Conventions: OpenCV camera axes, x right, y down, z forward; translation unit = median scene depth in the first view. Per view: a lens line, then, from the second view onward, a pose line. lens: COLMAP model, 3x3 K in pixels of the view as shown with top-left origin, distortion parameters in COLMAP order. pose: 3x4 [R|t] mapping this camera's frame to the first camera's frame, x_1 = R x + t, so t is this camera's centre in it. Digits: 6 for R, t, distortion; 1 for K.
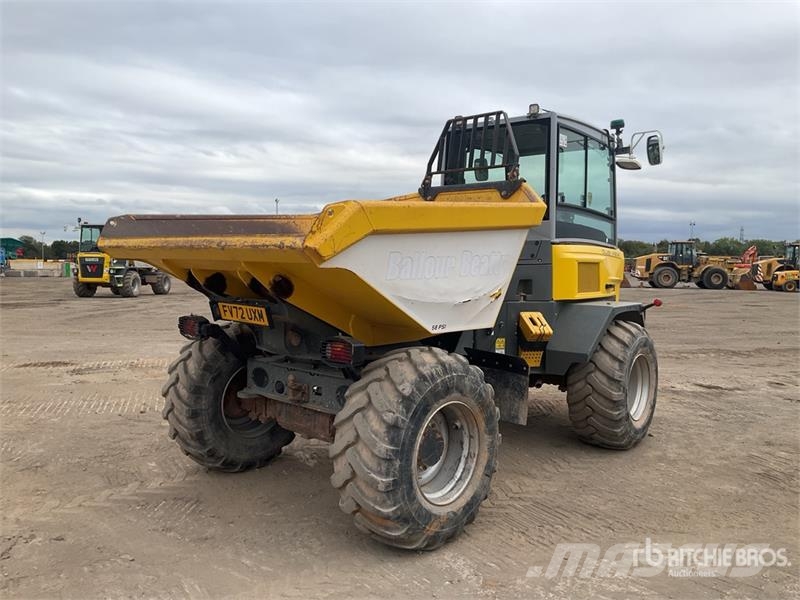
lens RADIAL K [[656.9, 0, 400.3], [0, 656.9, 300.3], [0, 0, 1]] dist [0.050878, -0.094522]
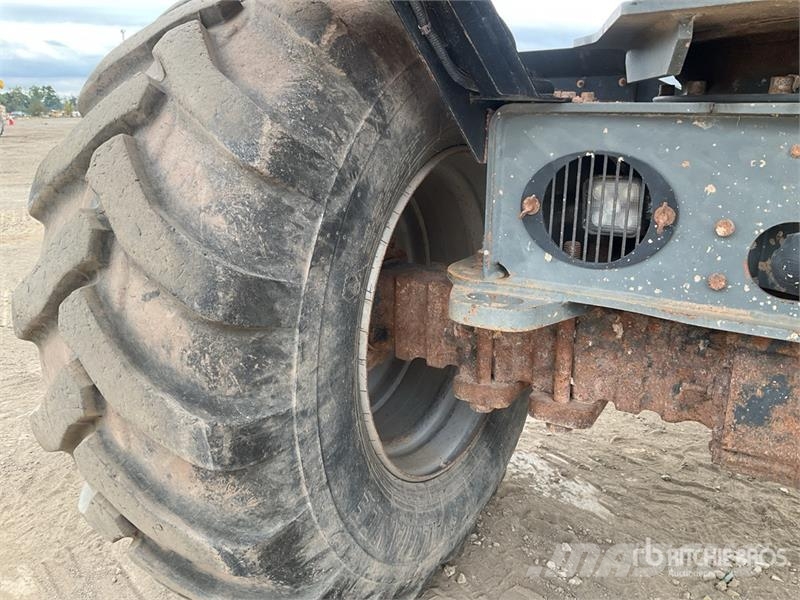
lens RADIAL K [[695.2, 0, 399.9], [0, 695.2, 299.5], [0, 0, 1]] dist [0.017108, 0.002523]
pose [[0.985543, -0.067287, 0.155493, -0.292644], [0.031249, 0.974201, 0.223506, 0.096372], [-0.166520, -0.215416, 0.962220, 0.817450]]
